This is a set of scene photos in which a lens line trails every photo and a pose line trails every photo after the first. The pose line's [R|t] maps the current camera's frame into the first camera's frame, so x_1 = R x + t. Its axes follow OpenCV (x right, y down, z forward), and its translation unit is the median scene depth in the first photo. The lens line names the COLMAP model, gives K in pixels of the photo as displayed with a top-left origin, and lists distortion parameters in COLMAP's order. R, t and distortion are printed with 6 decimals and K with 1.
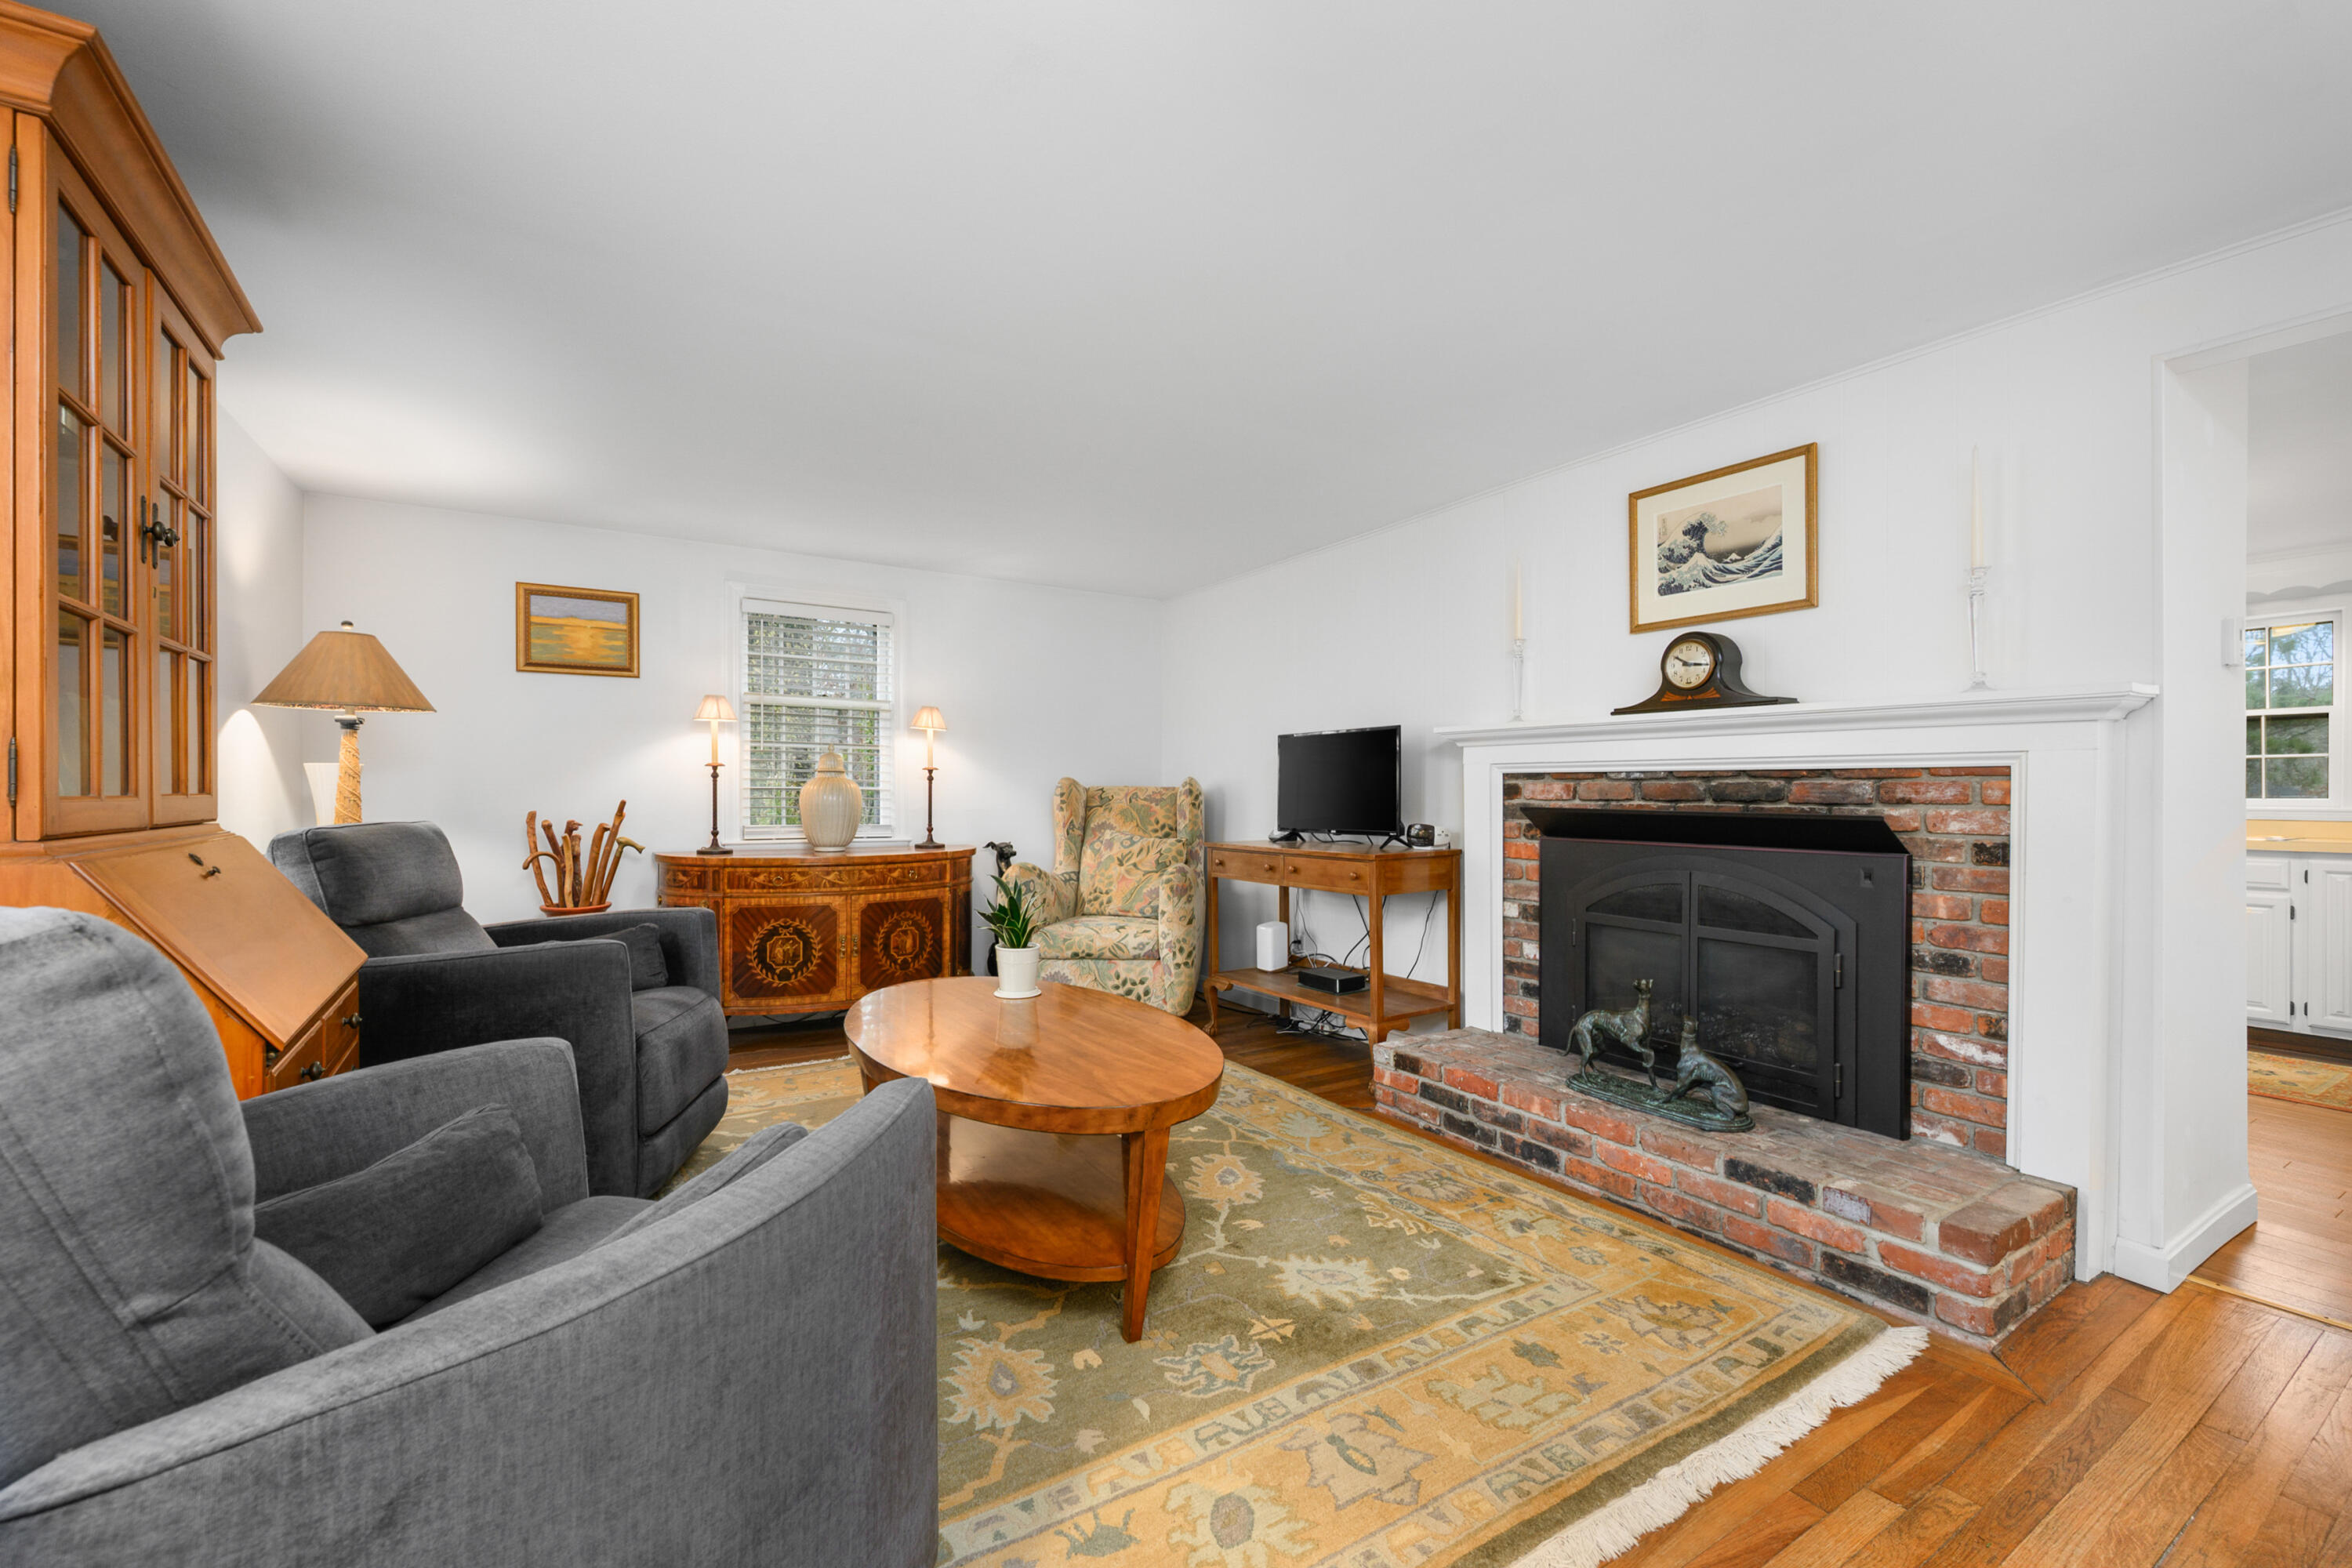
lens RADIAL K [[978.6, 0, 1173.0], [0, 978.6, 794.4], [0, 0, 1]] dist [-0.002591, 0.000053]
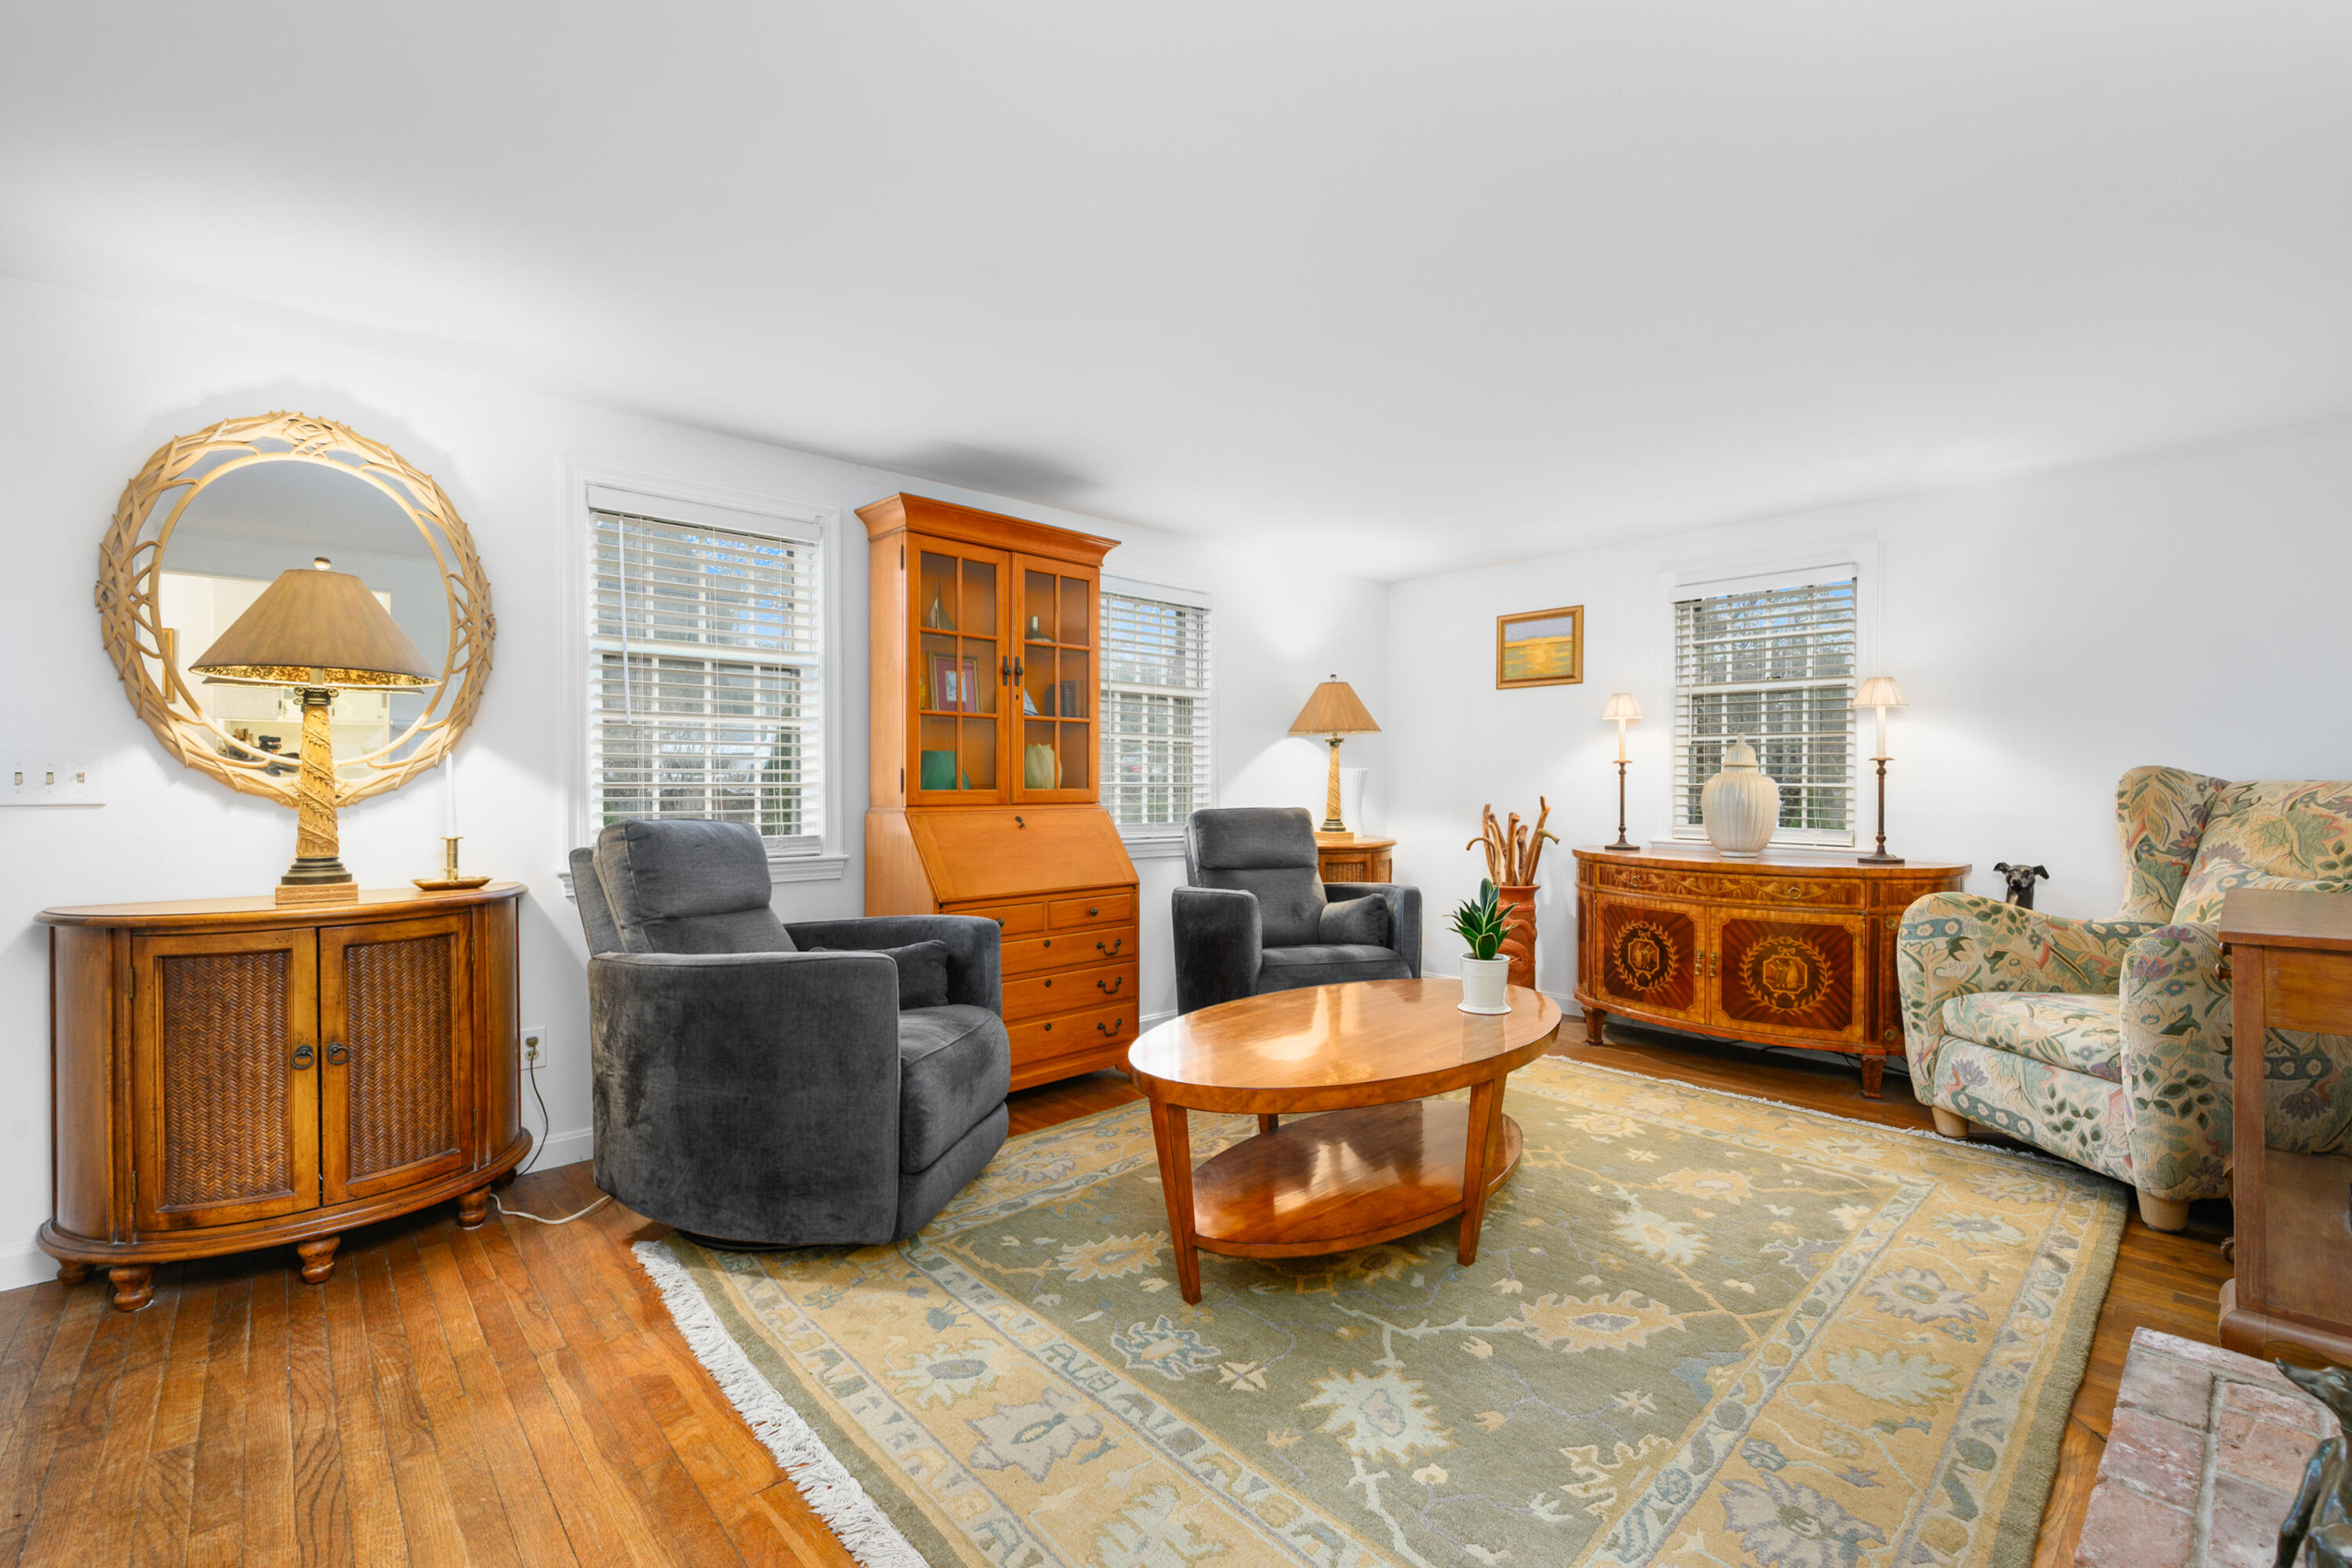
lens RADIAL K [[1007.7, 0, 1168.3], [0, 1007.7, 796.7], [0, 0, 1]] dist [0.000651, 0.000149]
pose [[0.171612, 0.009494, -0.985119, 0.485144], [-0.003398, 0.999953, 0.009045, -0.002100], [0.985159, 0.001795, 0.171637, 0.367560]]
